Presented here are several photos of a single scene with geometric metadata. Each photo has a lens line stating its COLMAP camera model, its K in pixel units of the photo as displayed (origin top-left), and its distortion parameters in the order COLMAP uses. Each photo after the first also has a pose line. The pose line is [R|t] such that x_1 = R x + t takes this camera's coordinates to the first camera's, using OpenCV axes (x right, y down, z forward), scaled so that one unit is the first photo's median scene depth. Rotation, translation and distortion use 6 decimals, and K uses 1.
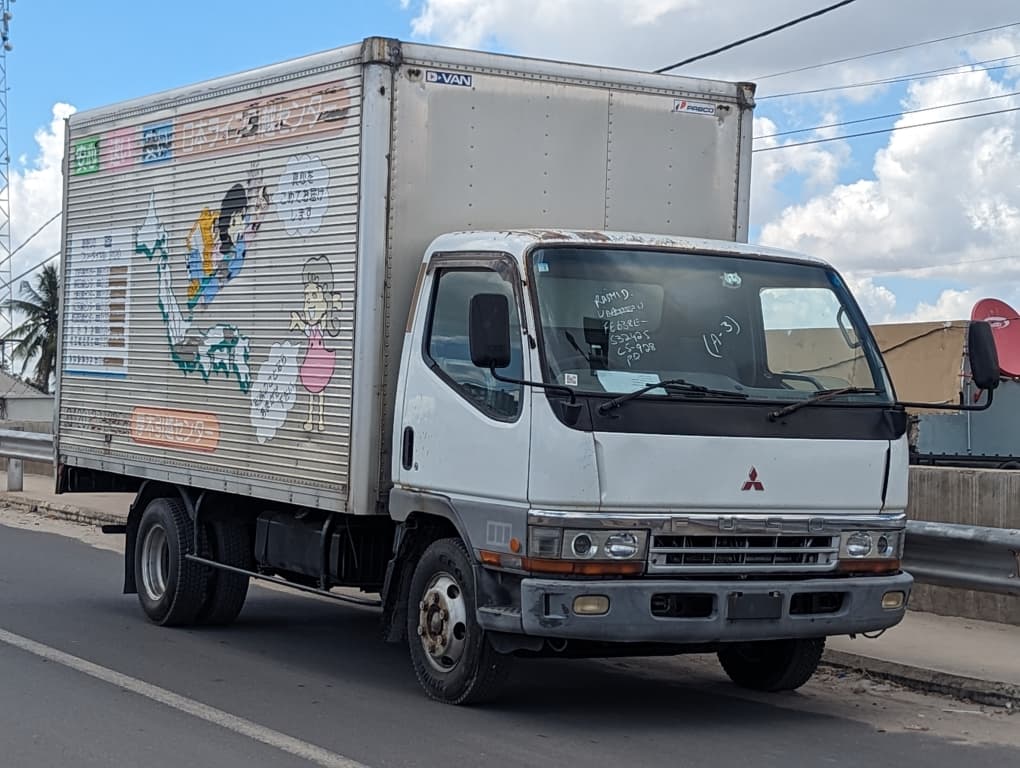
lens RADIAL K [[2175.0, 0, 510.2], [0, 2175.0, 383.4], [0, 0, 1]] dist [0.137061, 0.000000]
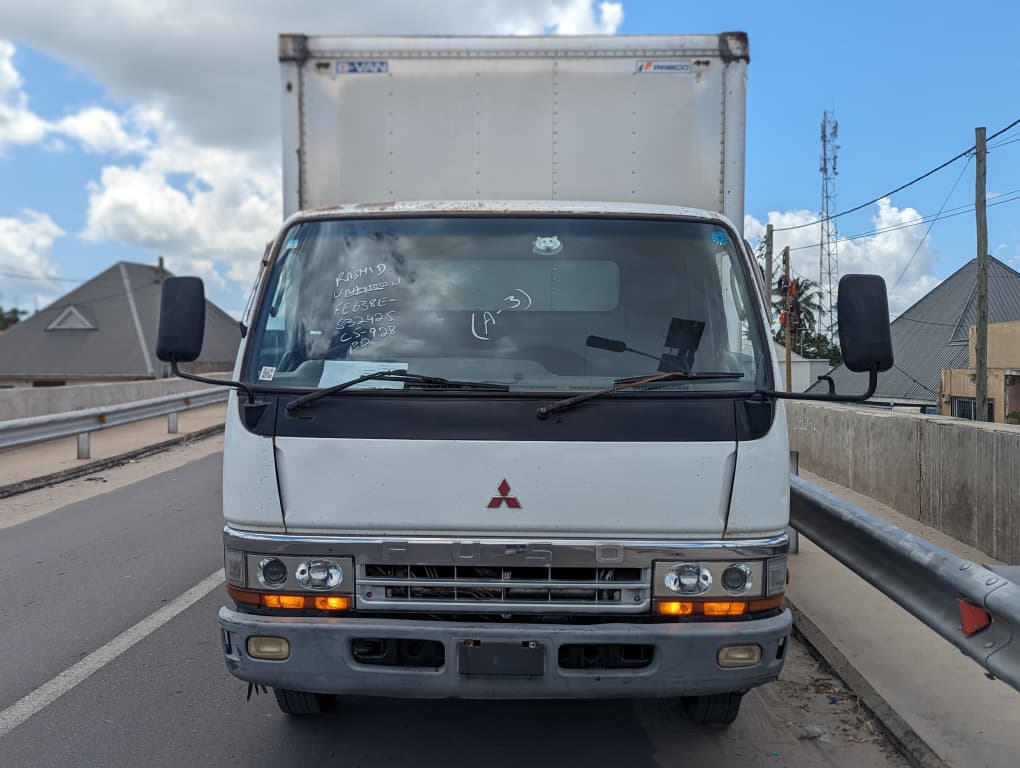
lens RADIAL K [[1106.7, 0, 498.1], [0, 1106.7, 368.8], [0, 0, 1]] dist [0.052302, 0.000000]
pose [[0.848427, -0.020299, -0.528923, 0.314824], [0.027538, 0.999604, 0.005809, -0.003469], [0.528595, -0.019494, 0.848650, 0.648649]]
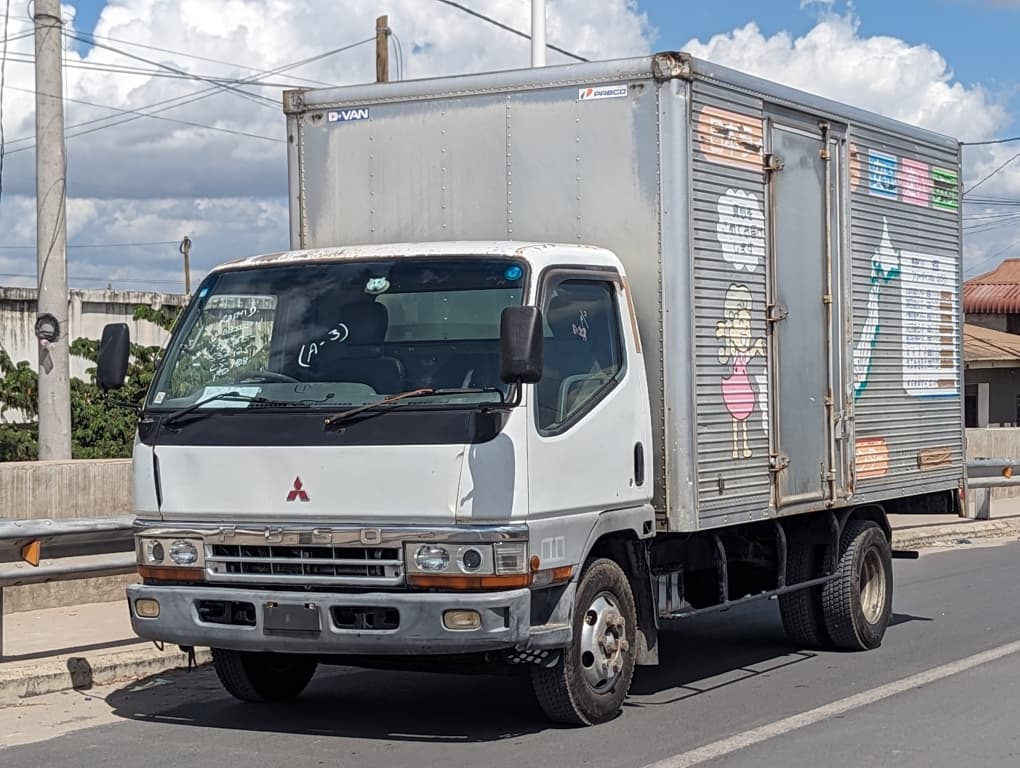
lens RADIAL K [[2175.0, 0, 507.3], [0, 2175.0, 380.6], [0, 0, 1]] dist [0.137061, 0.000000]
pose [[0.522795, -0.056381, -0.850592, 0.982485], [0.035854, 0.998382, -0.044141, 0.041275], [0.851704, -0.007420, 0.523970, 0.553101]]
